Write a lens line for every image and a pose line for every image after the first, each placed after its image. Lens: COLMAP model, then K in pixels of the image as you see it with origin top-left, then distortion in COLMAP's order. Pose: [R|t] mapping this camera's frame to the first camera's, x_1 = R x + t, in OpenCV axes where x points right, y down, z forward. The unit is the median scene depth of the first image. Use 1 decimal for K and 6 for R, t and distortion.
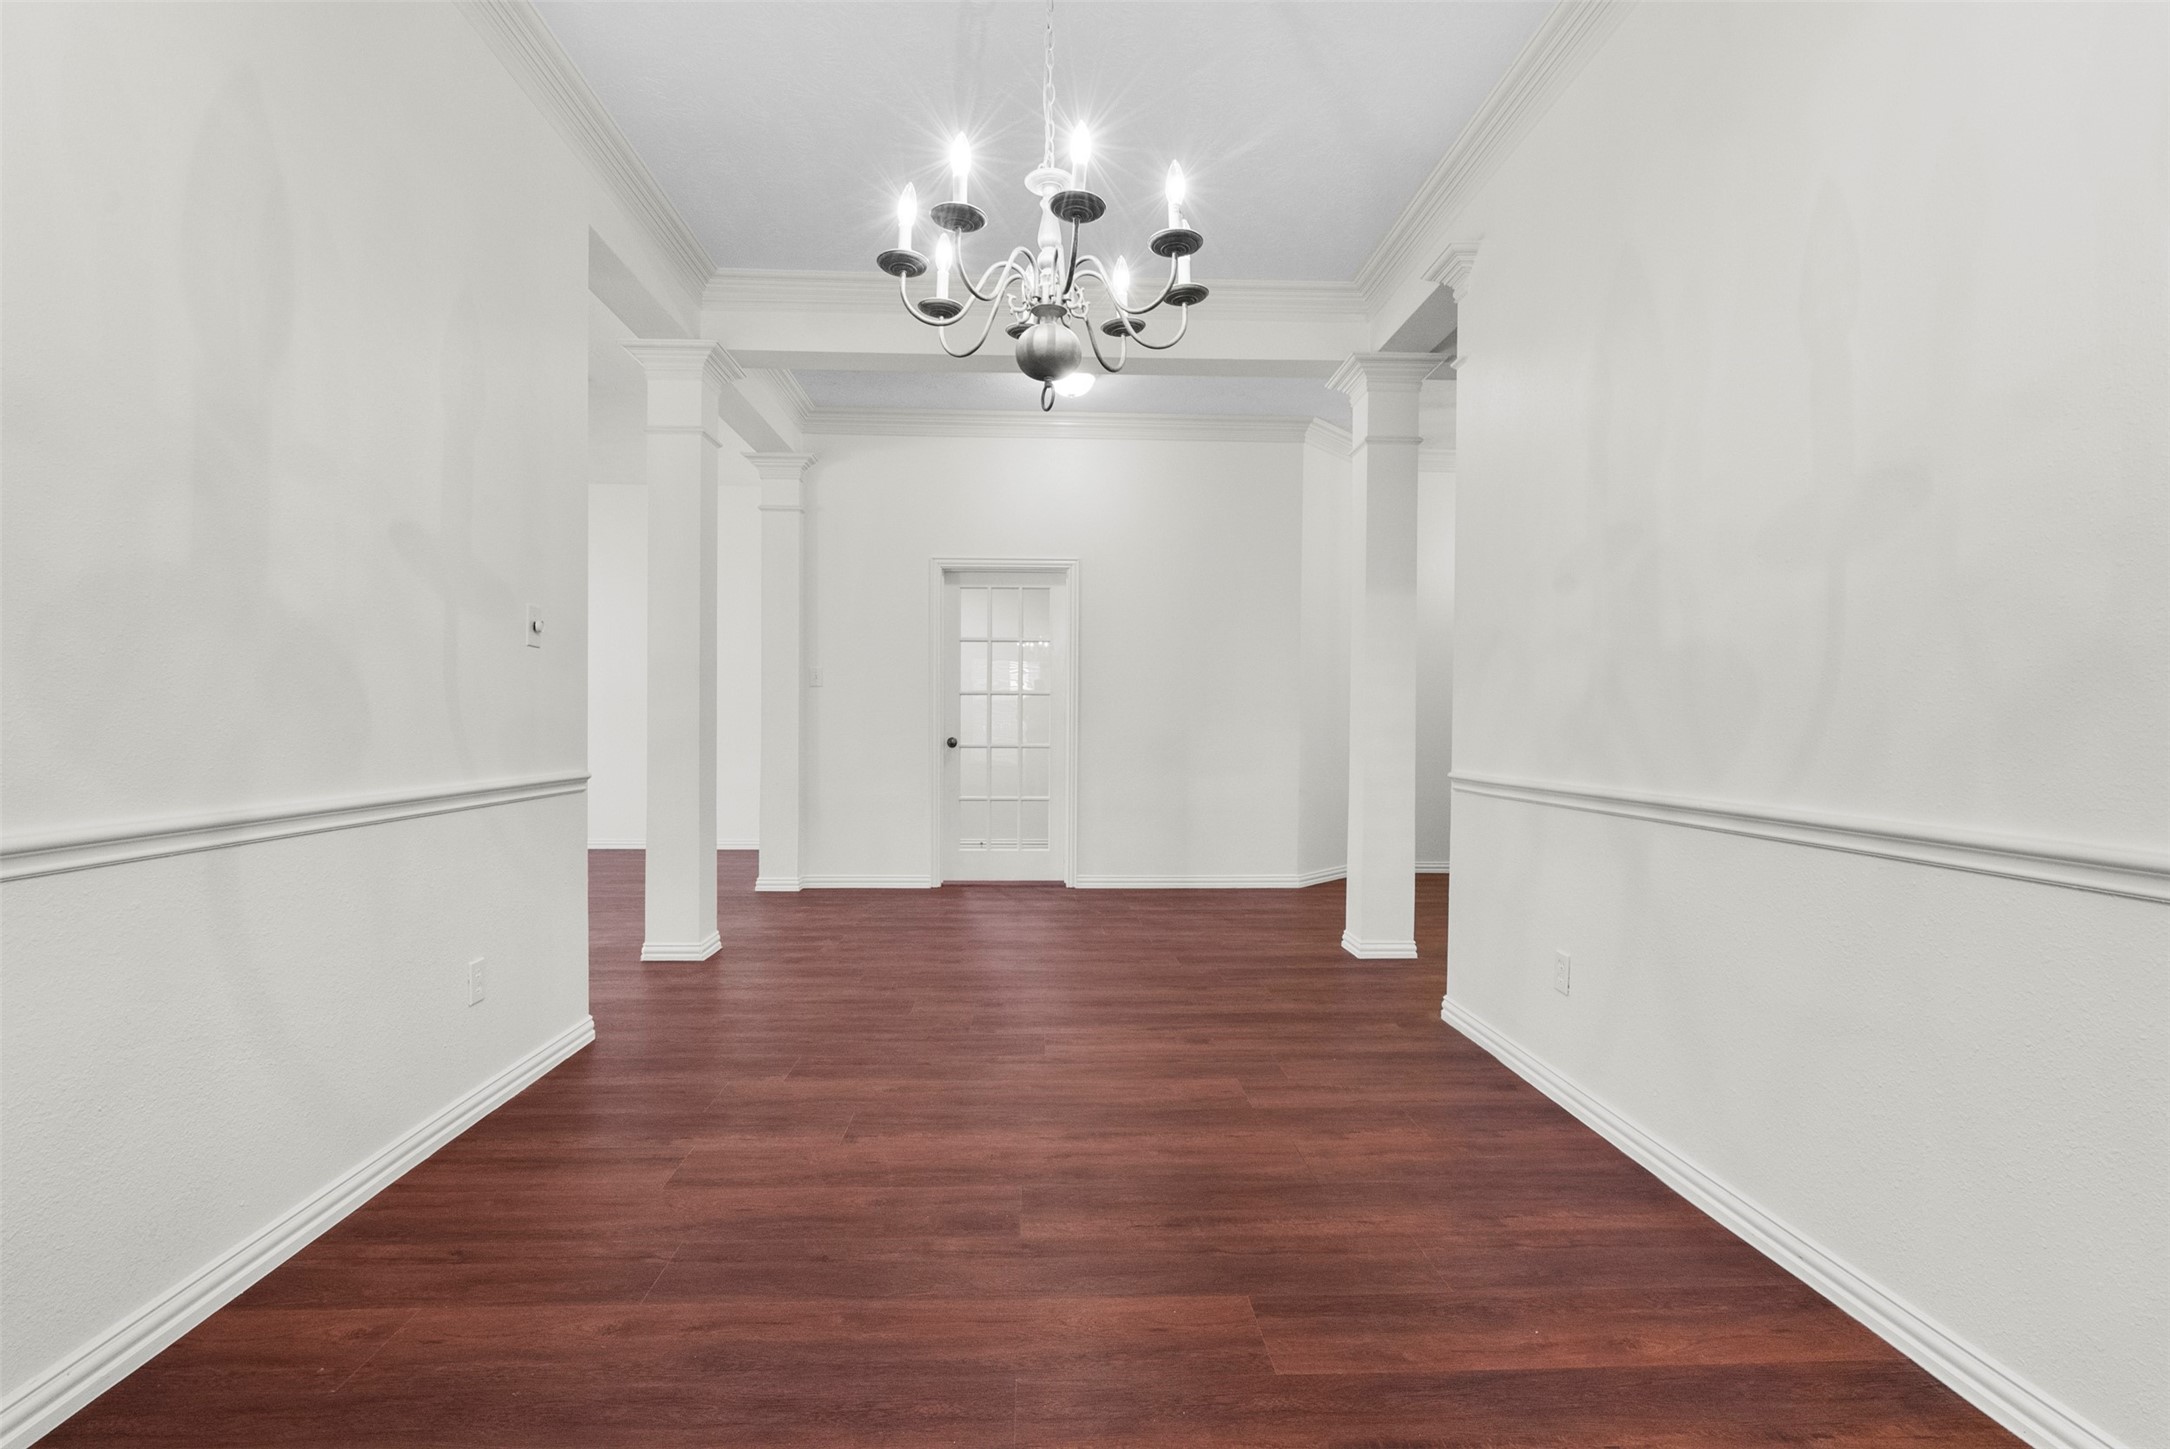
lens RADIAL K [[990.4, 0, 1080.5], [0, 990.4, 716.9], [0, 0, 1]] dist [-0.002895, 0.000423]
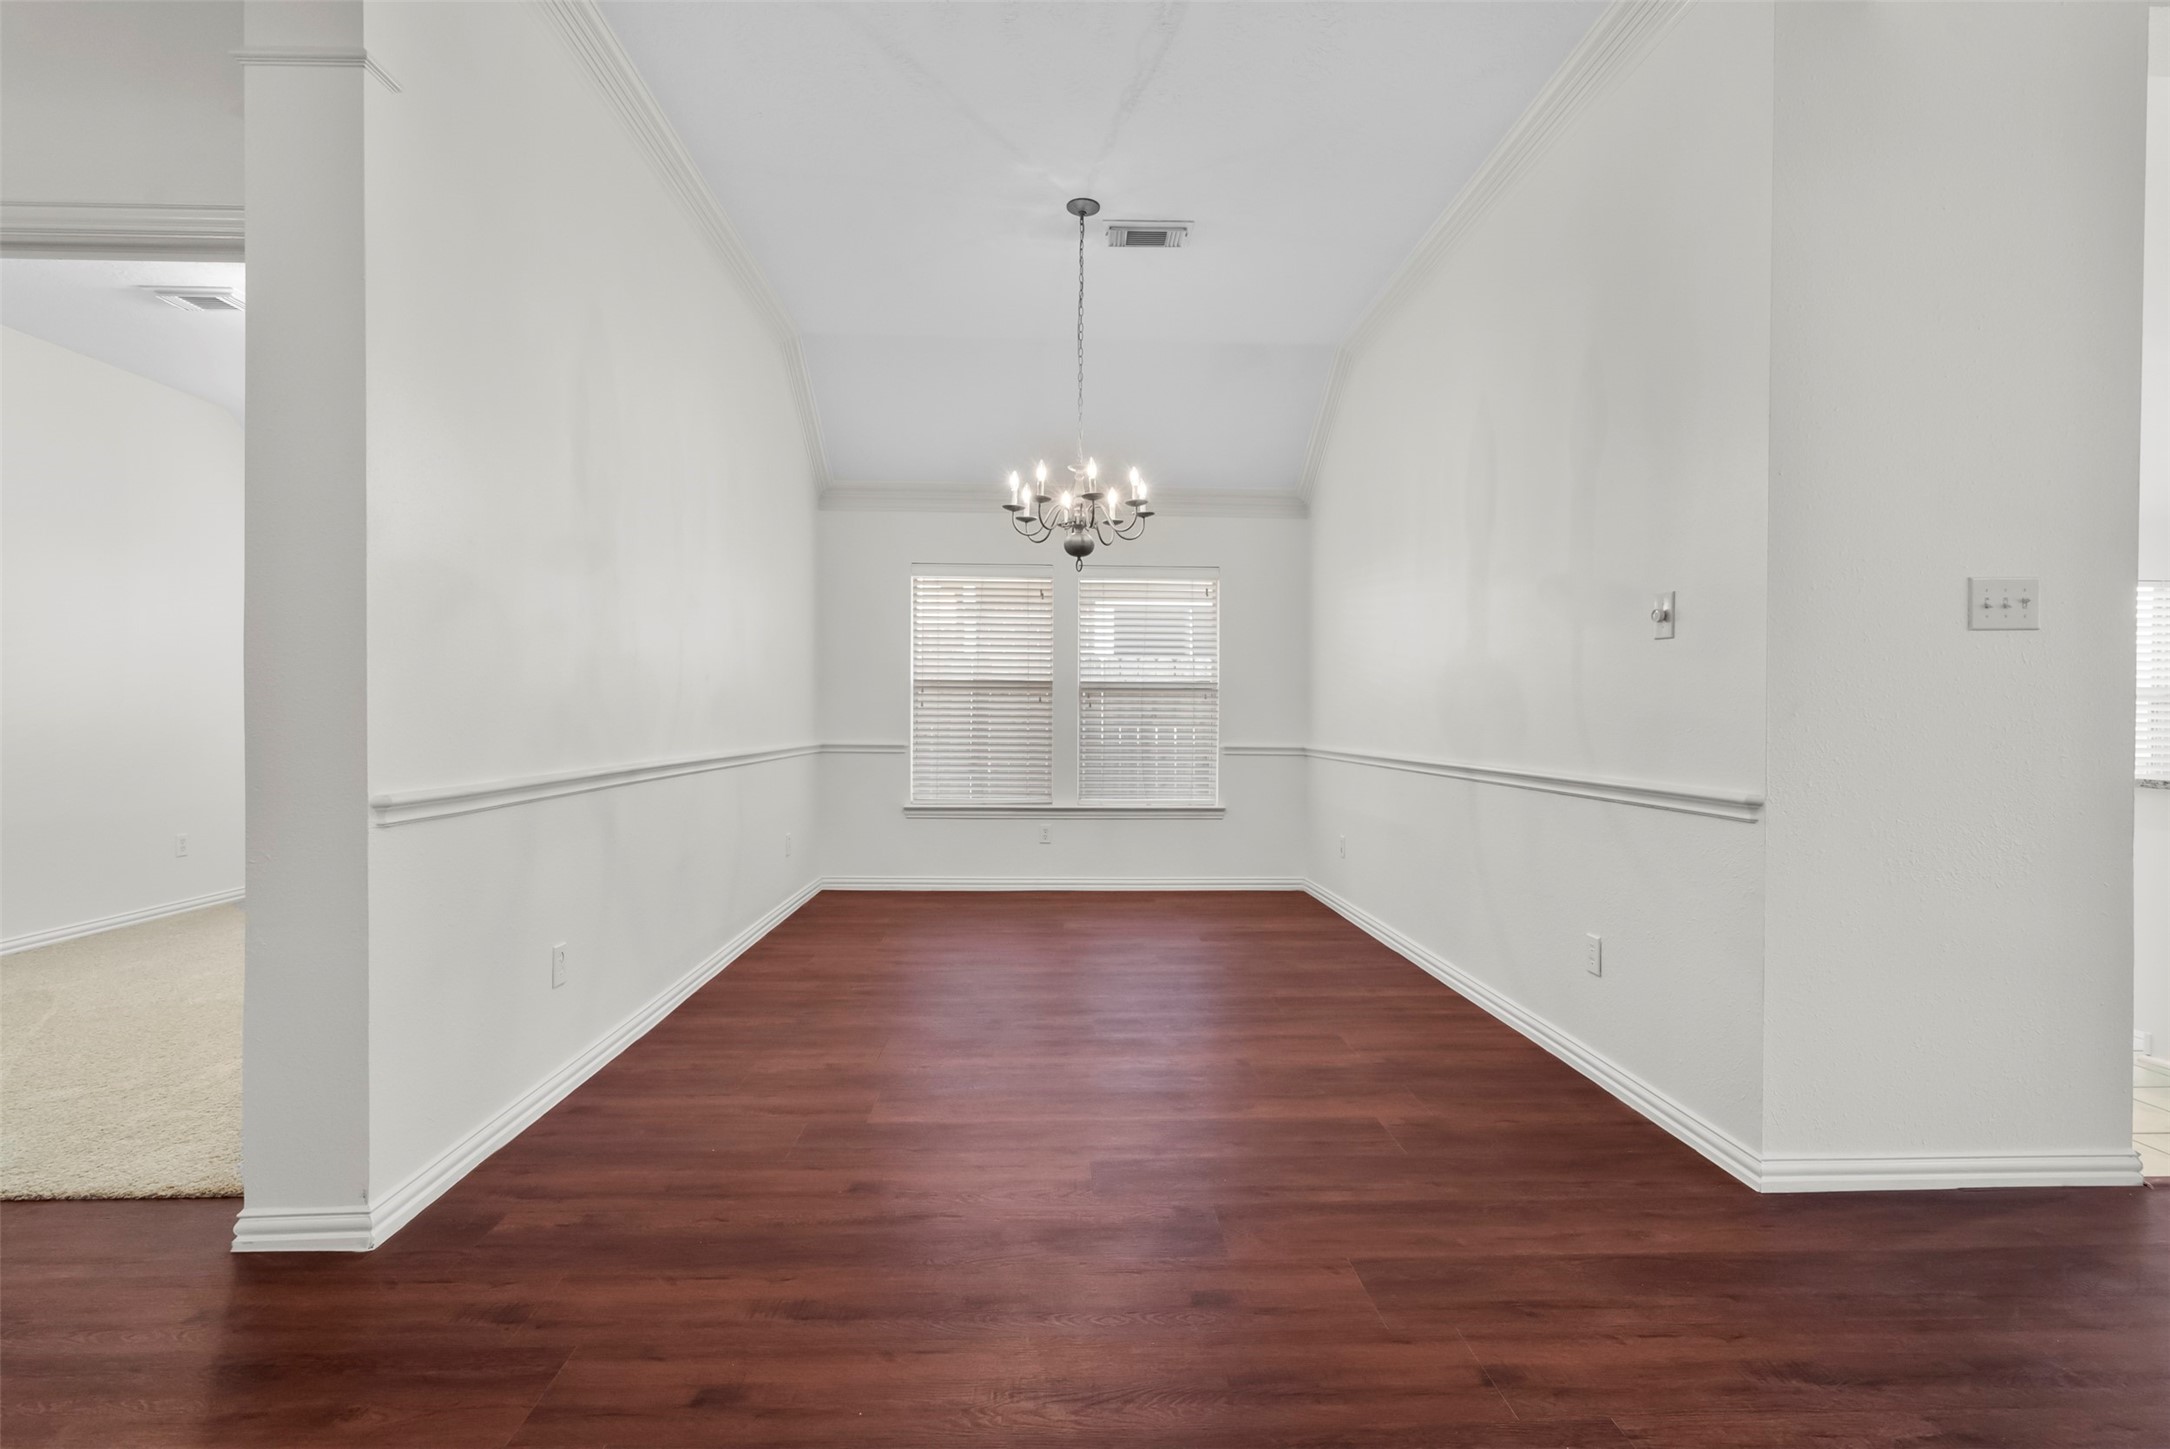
lens RADIAL K [[990.4, 0, 1080.5], [0, 990.4, 716.9], [0, 0, 1]] dist [-0.002895, 0.000423]
pose [[-0.999923, -0.011890, 0.003688, -0.027637], [-0.011906, 0.999920, -0.004342, 0.009440], [-0.003636, -0.004386, -0.999984, 1.784110]]
